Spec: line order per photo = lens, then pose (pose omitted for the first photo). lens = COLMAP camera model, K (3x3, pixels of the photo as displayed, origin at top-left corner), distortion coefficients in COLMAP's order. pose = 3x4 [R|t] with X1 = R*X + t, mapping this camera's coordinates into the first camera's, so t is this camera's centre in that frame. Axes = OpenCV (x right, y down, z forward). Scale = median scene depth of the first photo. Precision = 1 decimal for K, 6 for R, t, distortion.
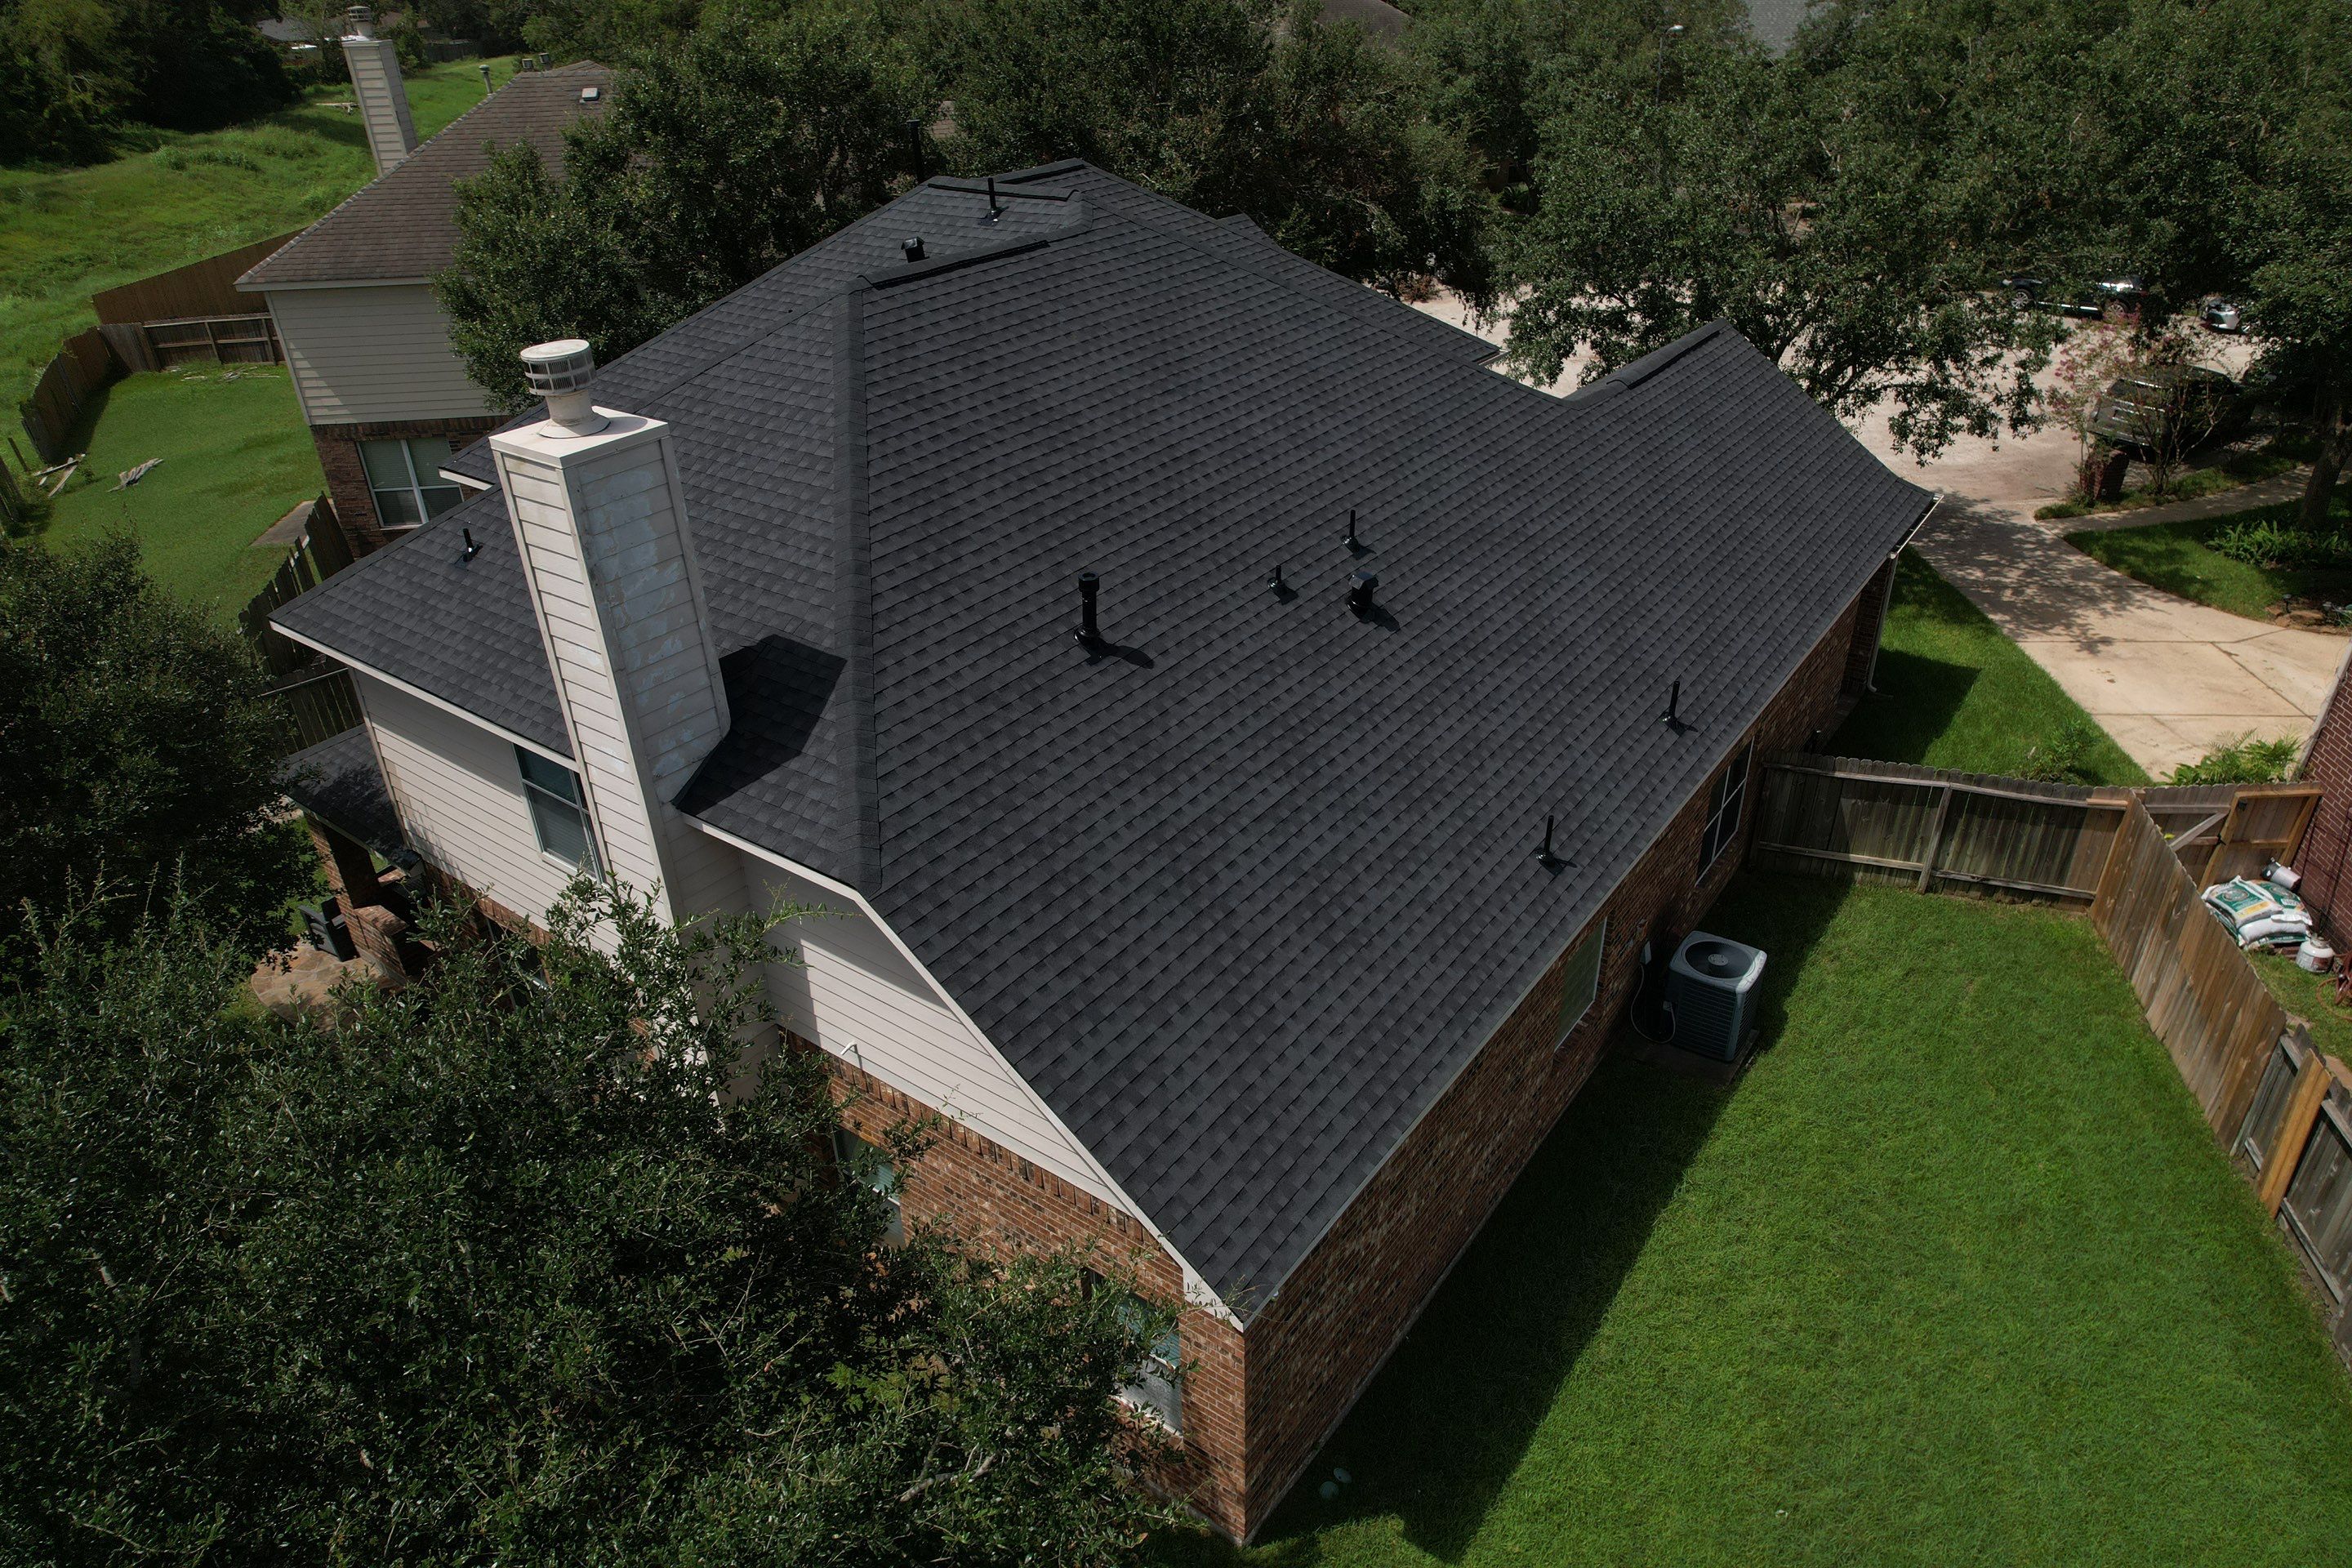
lens RADIAL K [[1487.8, 0, 1181.8], [0, 1487.8, 786.3], [0, 0, 1]] dist [-0.079724, 0.069359]
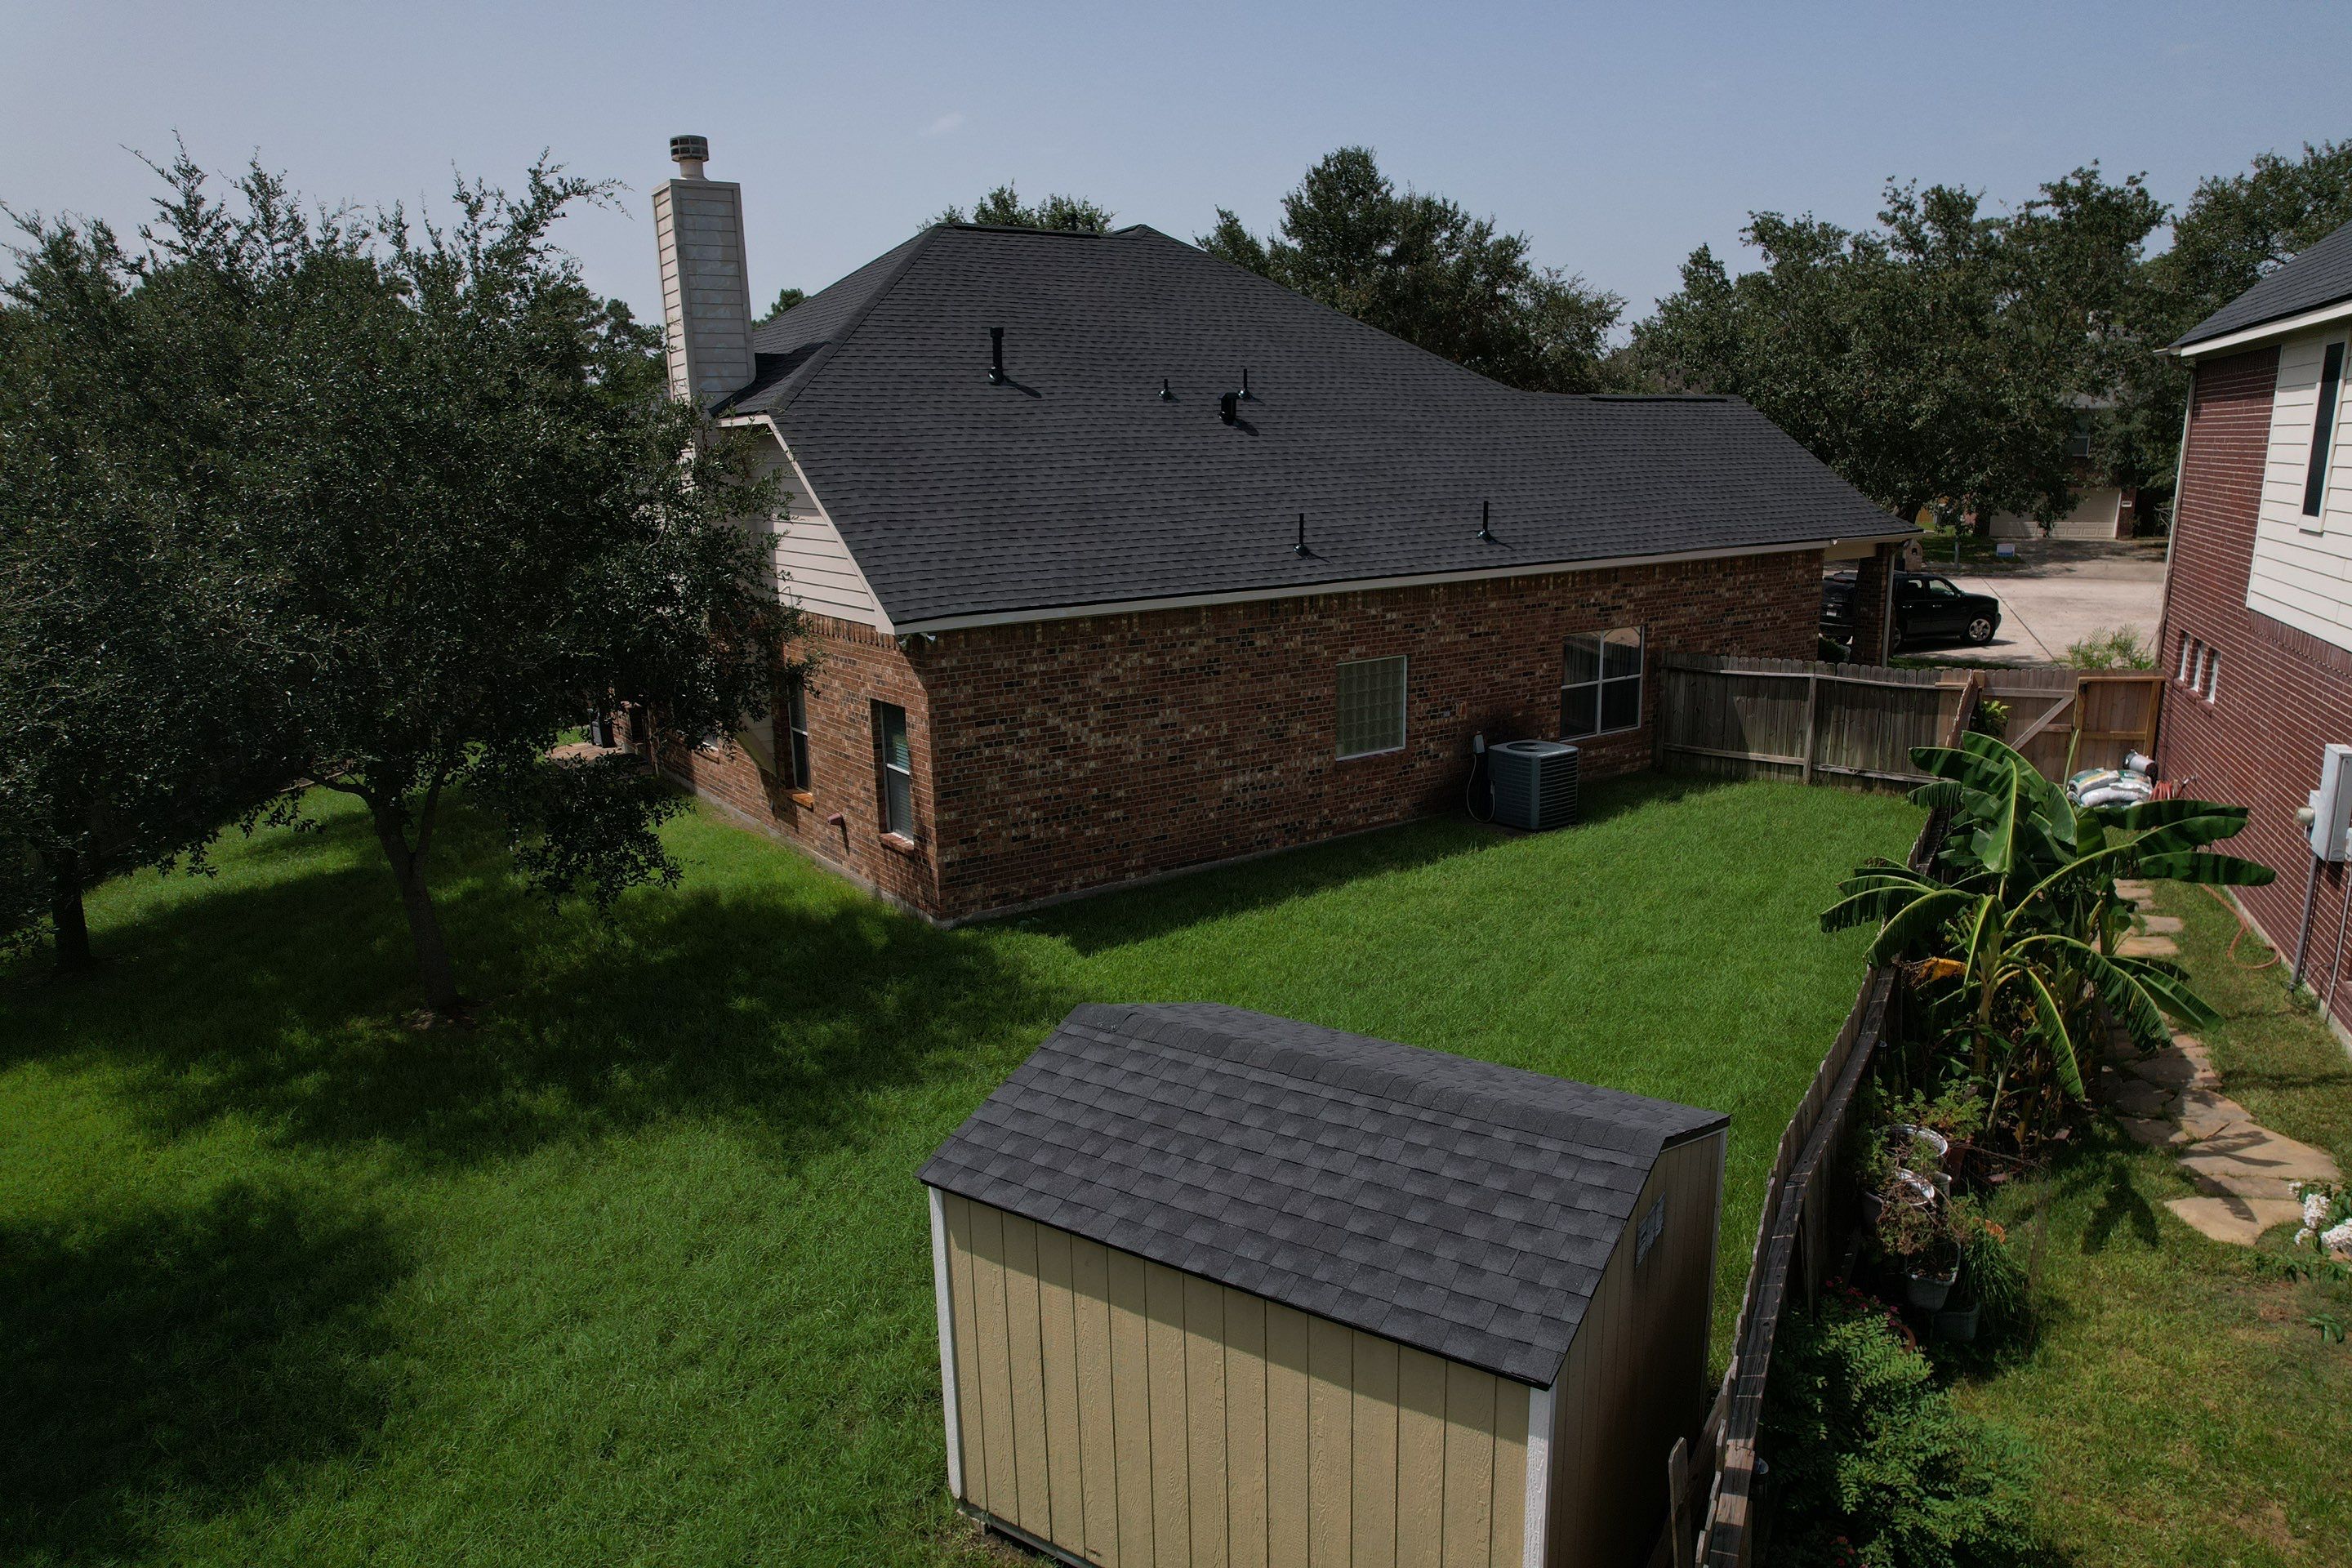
lens RADIAL K [[1487.8, 0, 1181.8], [0, 1487.8, 786.3], [0, 0, 1]] dist [-0.079724, 0.069359]
pose [[0.945848, 0.077516, -0.315219, 0.522078], [-0.163906, 0.952234, -0.257653, 0.551971], [0.280190, 0.295367, 0.913374, -0.174880]]
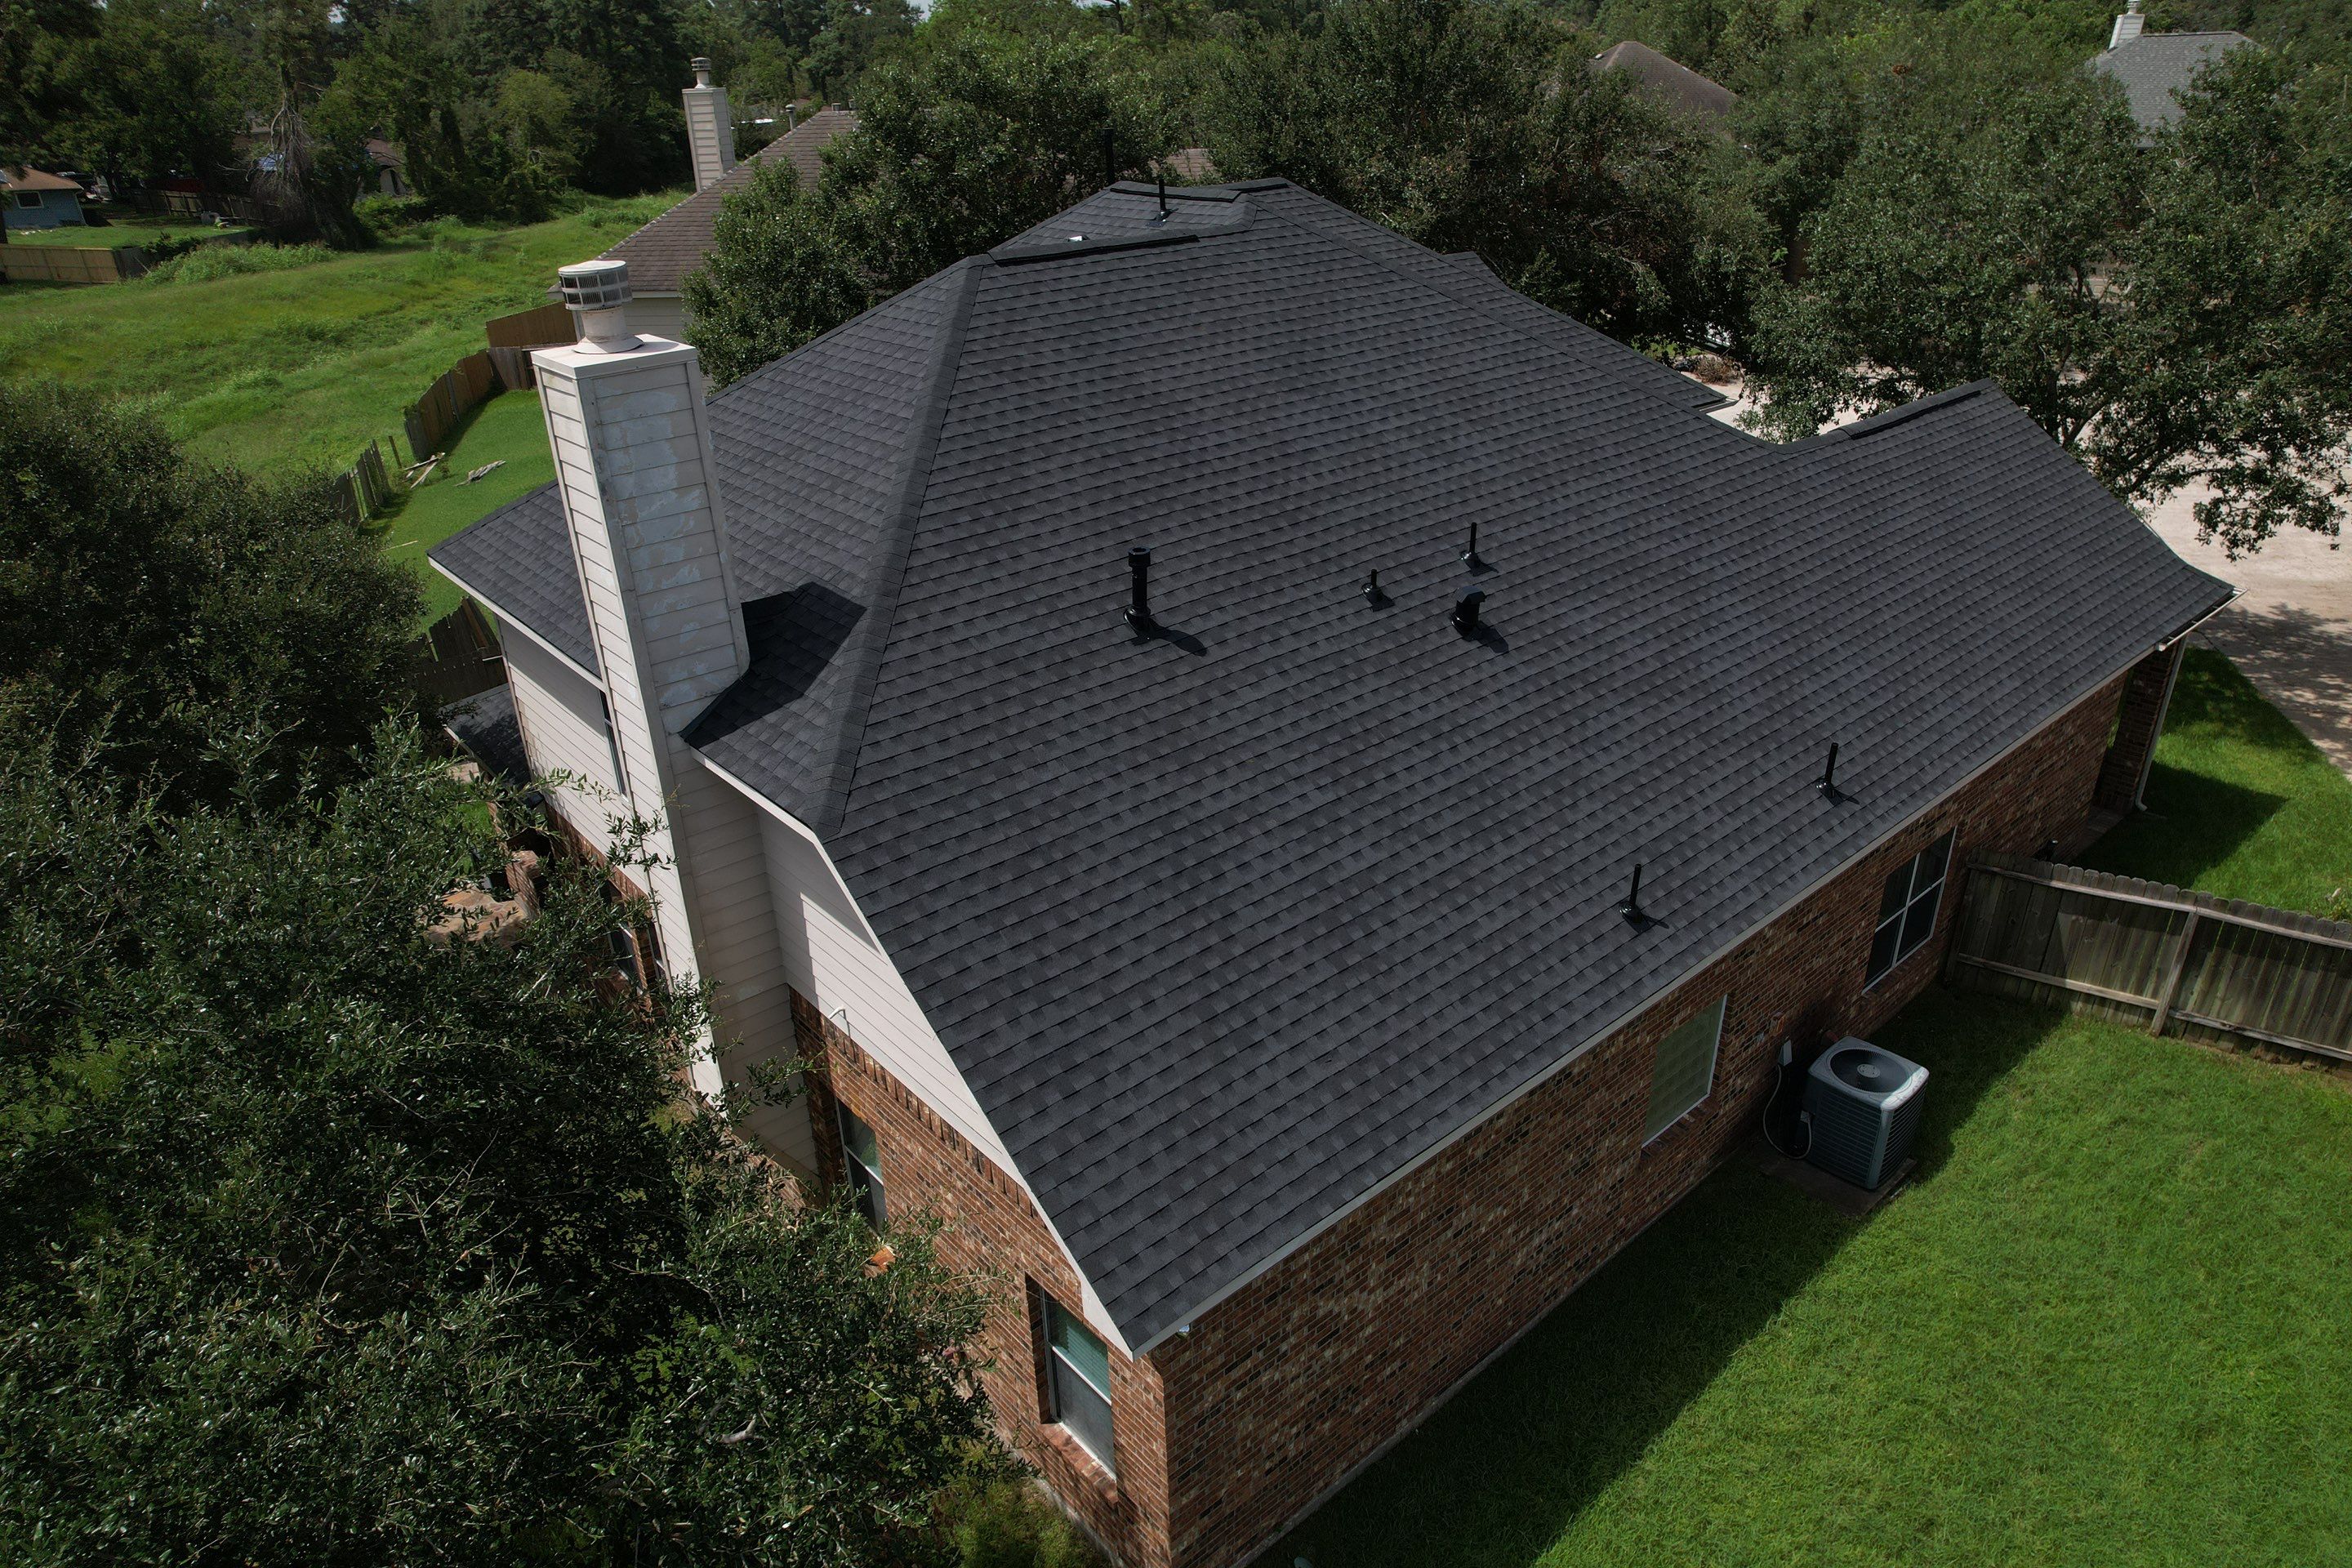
lens RADIAL K [[1487.8, 0, 1181.8], [0, 1487.8, 786.3], [0, 0, 1]] dist [-0.079724, 0.069359]
pose [[0.975197, 0.100774, -0.197065, 0.134239], [-0.111605, 0.992750, -0.044619, 0.038336], [0.191140, 0.065506, 0.979375, 0.069014]]
